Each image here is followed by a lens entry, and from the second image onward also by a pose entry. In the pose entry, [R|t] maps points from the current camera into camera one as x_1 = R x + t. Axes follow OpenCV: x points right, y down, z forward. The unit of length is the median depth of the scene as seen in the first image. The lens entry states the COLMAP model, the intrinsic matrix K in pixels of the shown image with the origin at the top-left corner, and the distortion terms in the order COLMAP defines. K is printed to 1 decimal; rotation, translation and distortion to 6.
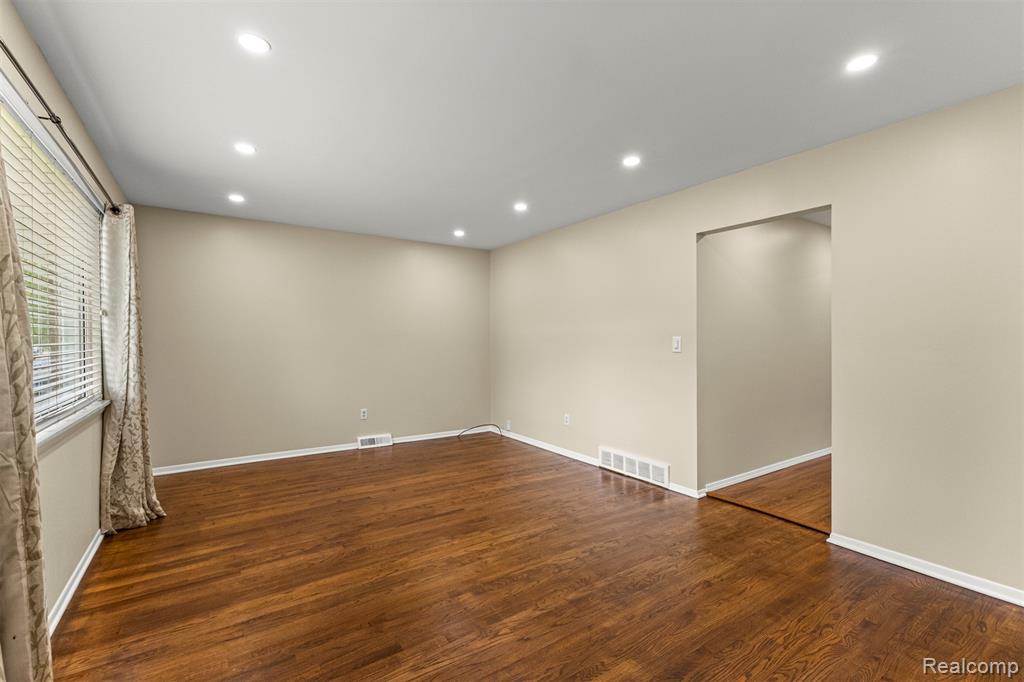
lens RADIAL K [[446.7, 0, 504.0], [0, 446.7, 346.0], [0, 0, 1]] dist [0.015326, -0.004178]
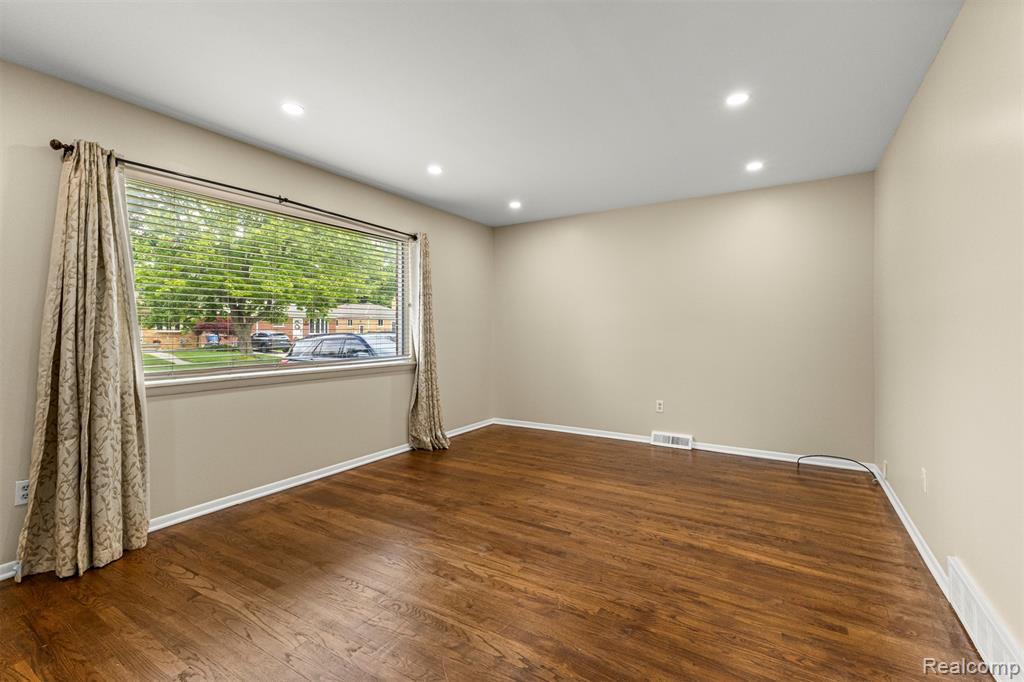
lens RADIAL K [[446.7, 0, 516.4], [0, 446.7, 330.6], [0, 0, 1]] dist [0.015326, -0.004178]
pose [[0.428146, -0.000632, -0.903710, 0.578203], [-0.009700, 0.999939, -0.005295, 0.016497], [0.903658, 0.011033, 0.428113, 0.583153]]
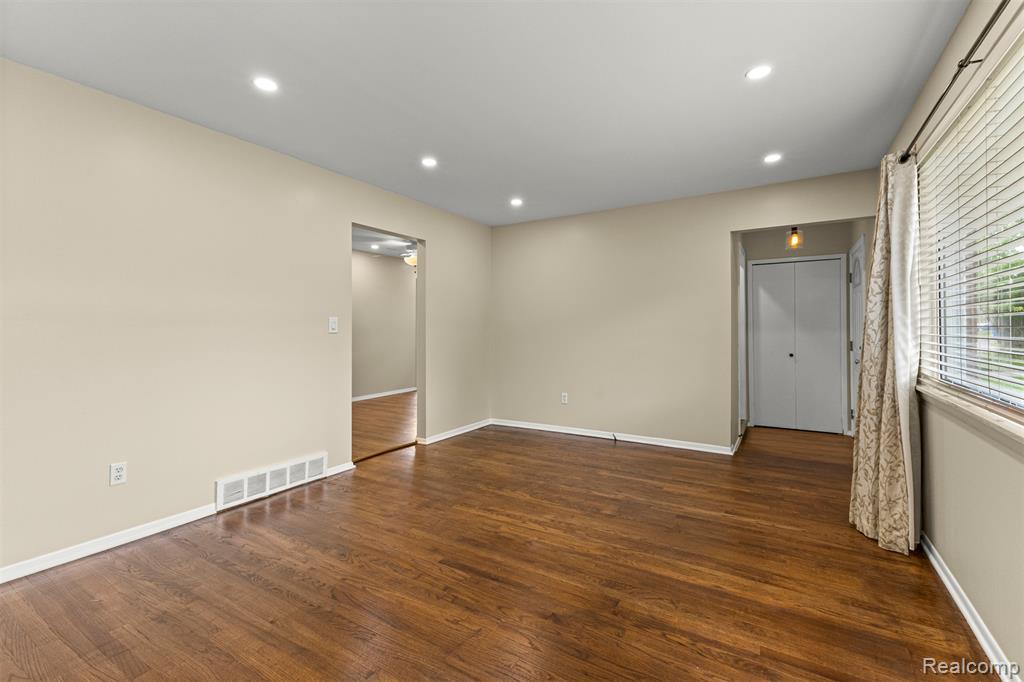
lens RADIAL K [[446.7, 0, 518.5], [0, 446.7, 325.2], [0, 0, 1]] dist [0.015326, -0.004178]
pose [[-0.432488, 0.008940, 0.901596, -0.772612], [0.015852, 0.999872, -0.002311, 0.006001], [-0.901501, 0.013292, -0.432574, 1.195044]]
